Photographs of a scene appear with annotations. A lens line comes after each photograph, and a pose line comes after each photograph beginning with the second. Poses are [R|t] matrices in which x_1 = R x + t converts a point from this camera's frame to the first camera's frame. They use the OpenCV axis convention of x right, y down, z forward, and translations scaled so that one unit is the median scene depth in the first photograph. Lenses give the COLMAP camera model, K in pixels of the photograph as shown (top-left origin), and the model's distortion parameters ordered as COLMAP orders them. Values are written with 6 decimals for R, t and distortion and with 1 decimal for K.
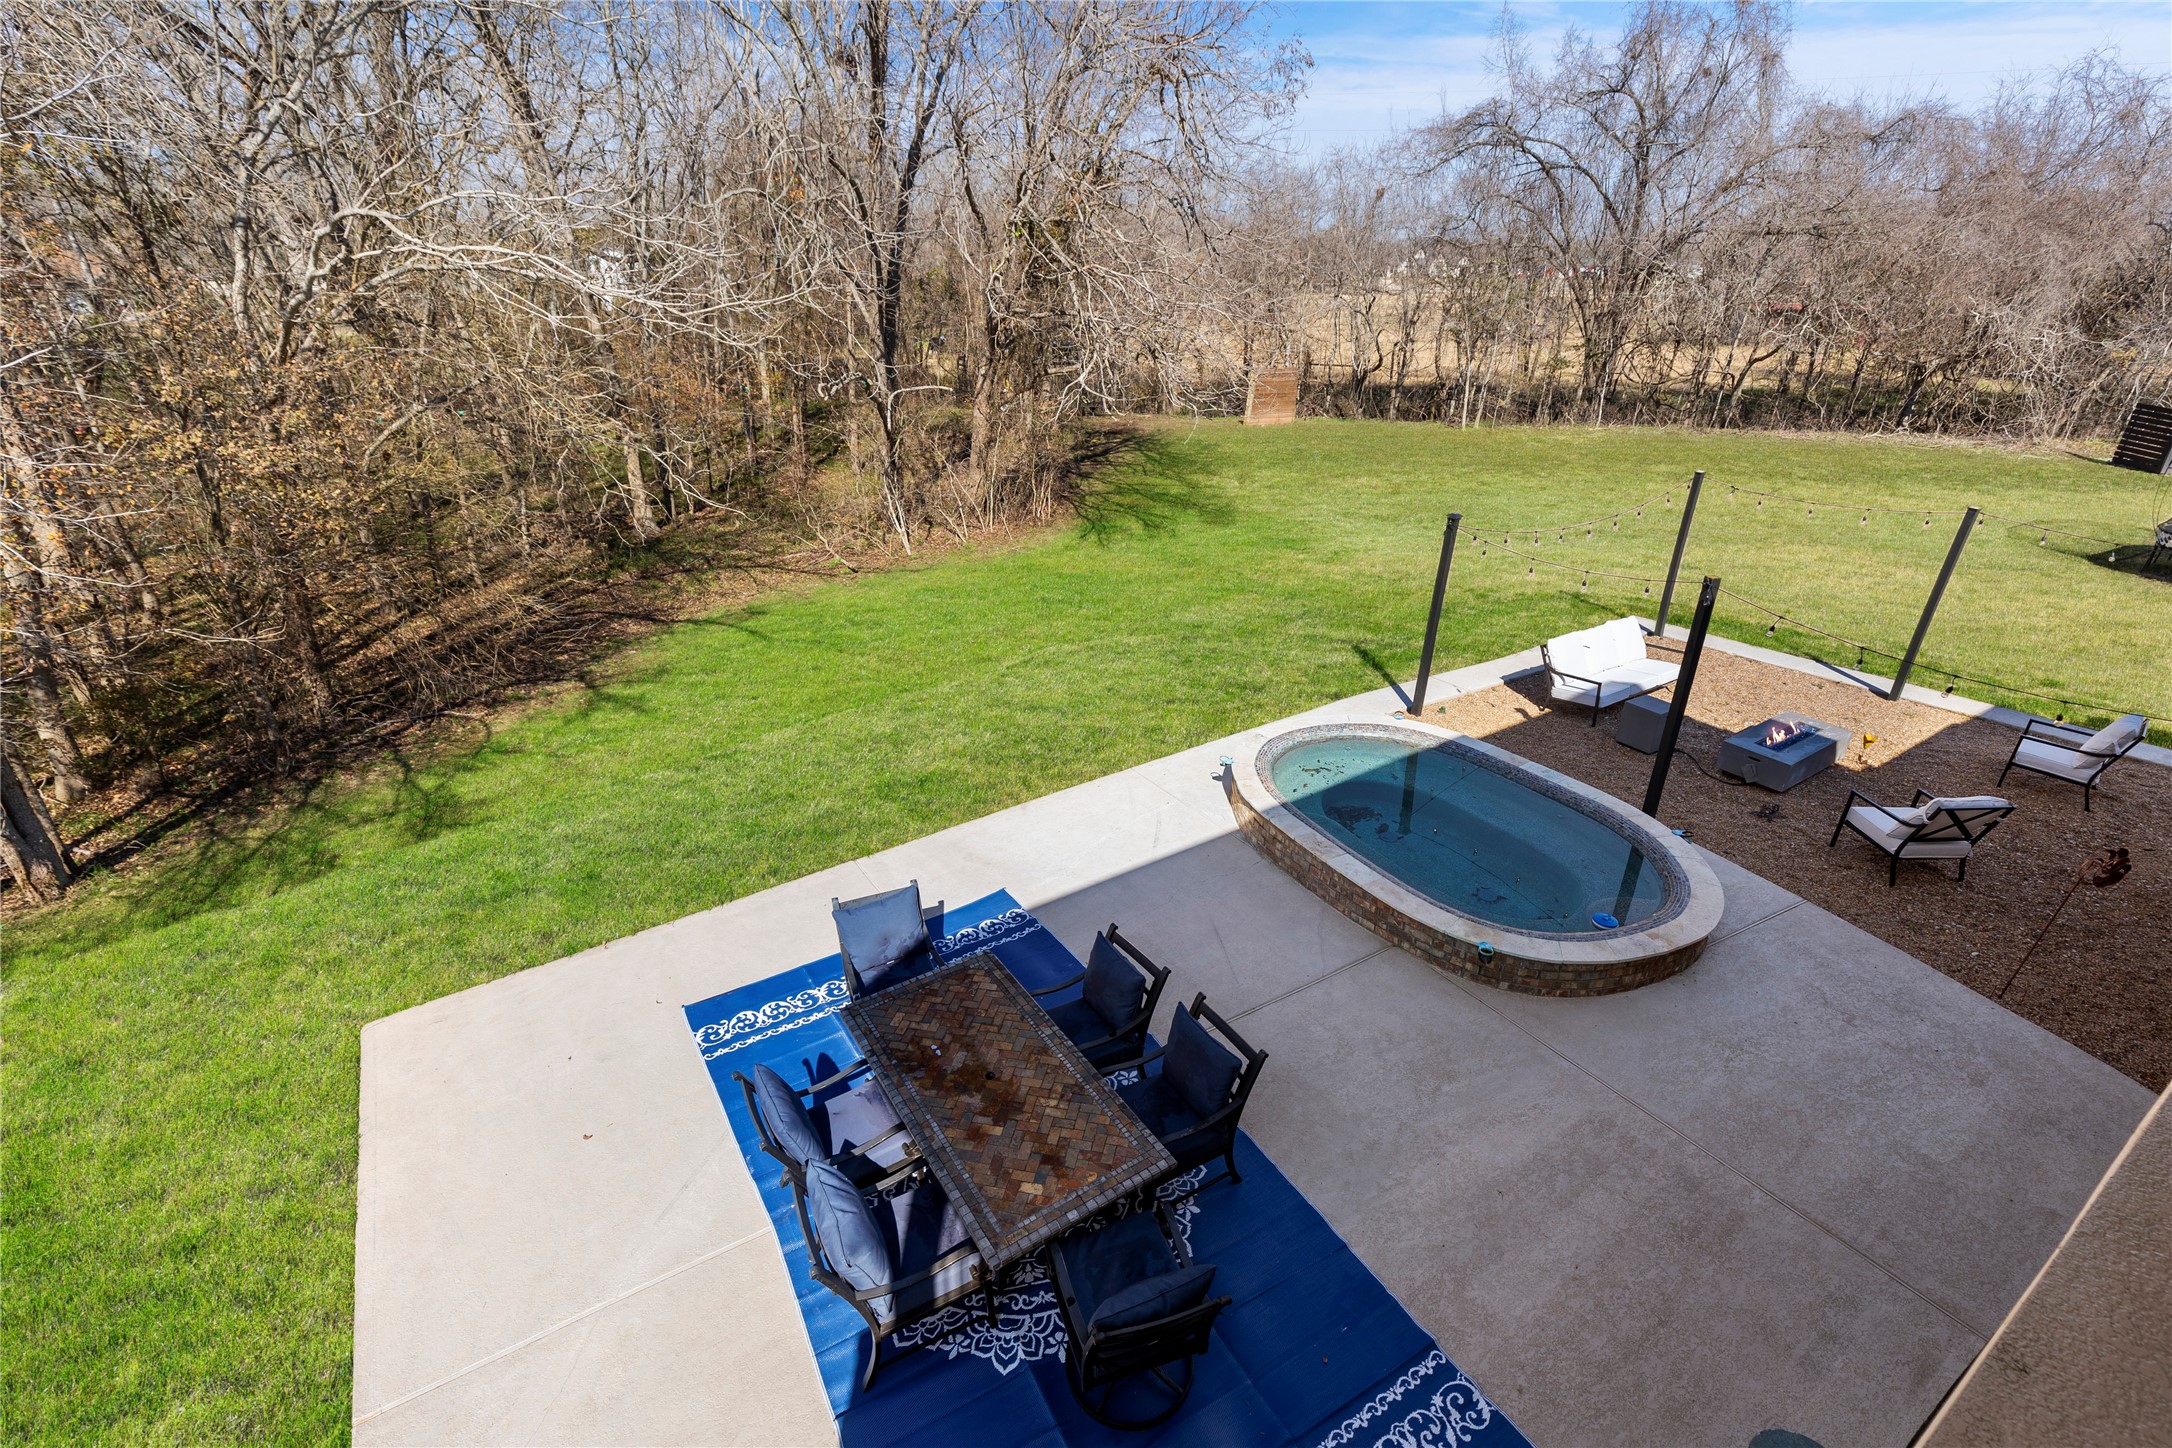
lens RADIAL K [[985.7, 0, 1086.0], [0, 985.7, 724.0], [0, 0, 1]] dist [0.004430, -0.000742]
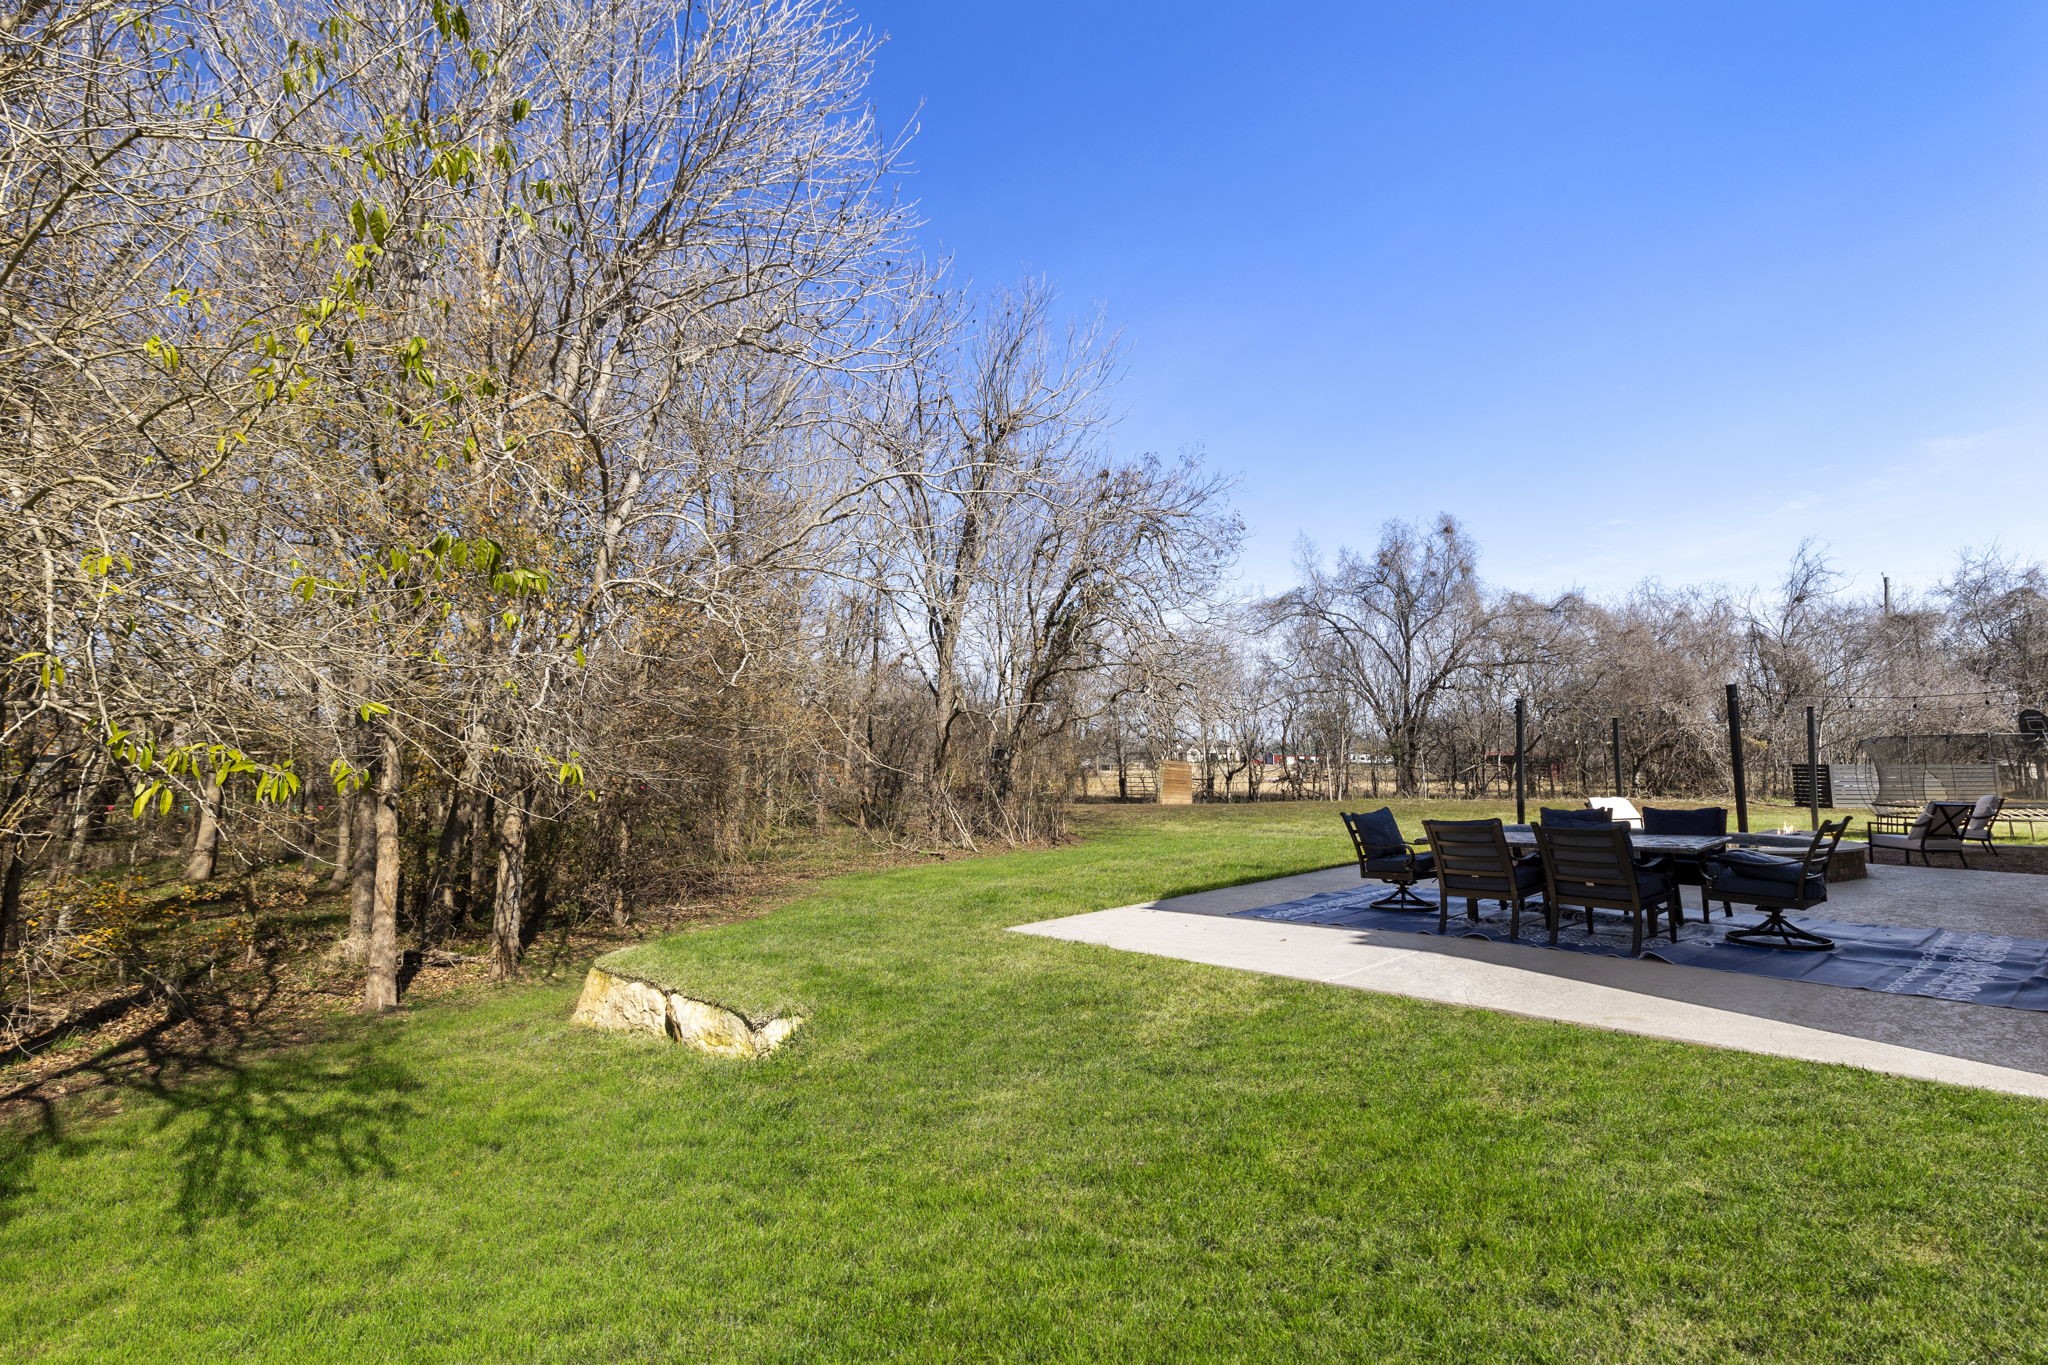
lens RADIAL K [[921.8, 0, 1024.0], [0, 921.8, 682.5], [0, 0, 1]] dist [0.008737, 0.000356]
pose [[0.988594, 0.007261, 0.150429, -0.704214], [0.069194, 0.865277, -0.496495, 0.496552], [-0.133768, 0.501241, 0.854906, -0.140245]]
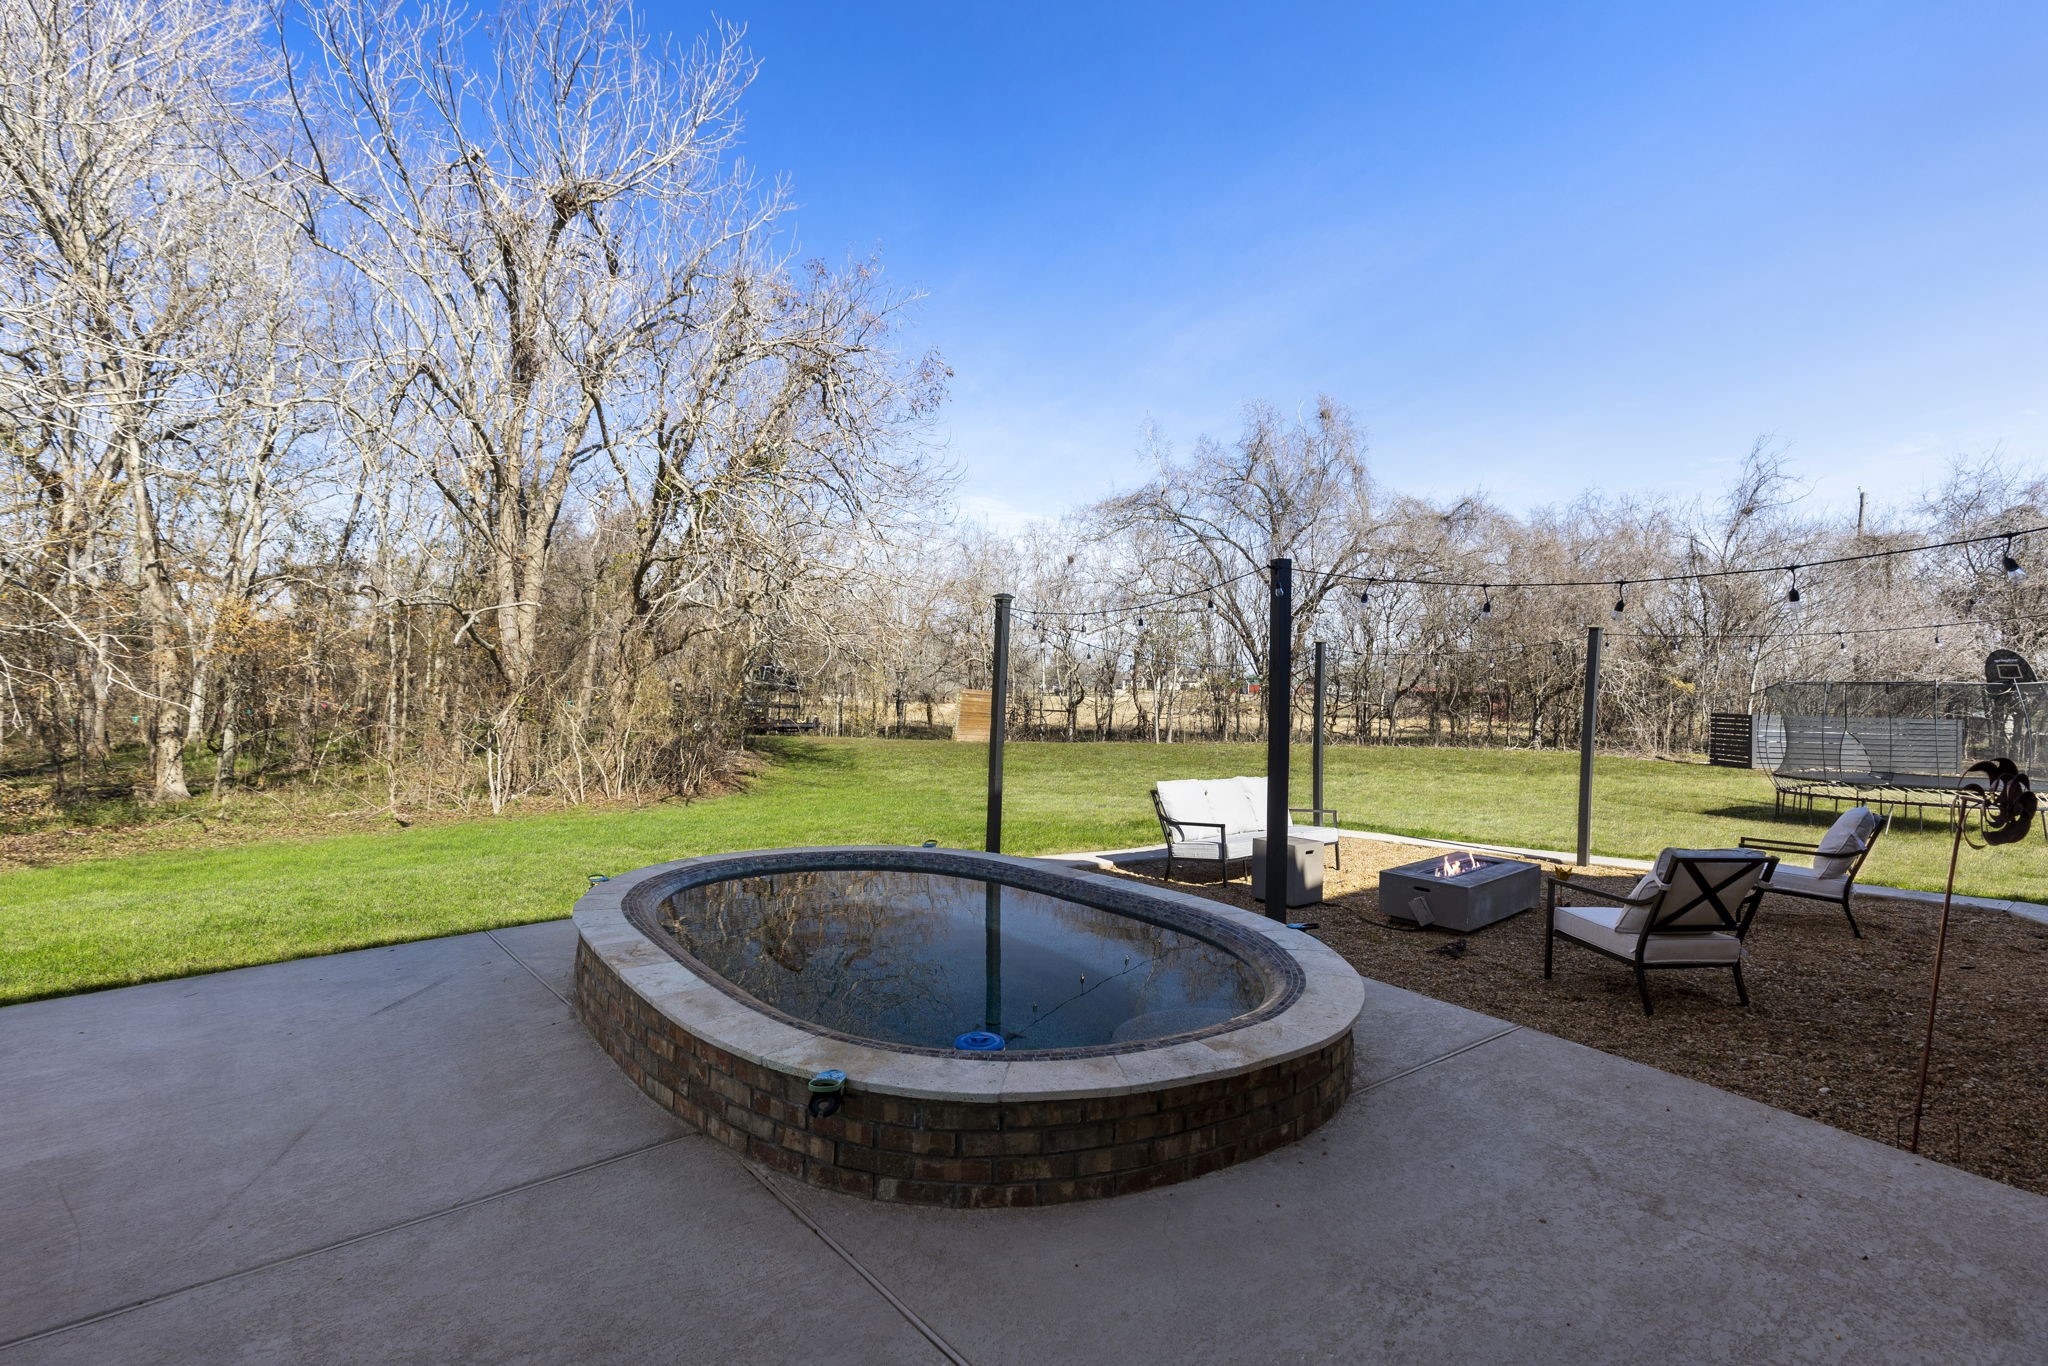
lens RADIAL K [[920.4, 0, 1024.0], [0, 920.4, 683.0], [0, 0, 1]] dist [0.013492, -0.000196]
pose [[0.987672, 0.020015, 0.155254, 0.334358], [0.047866, 0.905675, -0.421262, 0.192478], [-0.149041, 0.423499, 0.893552, 0.448655]]
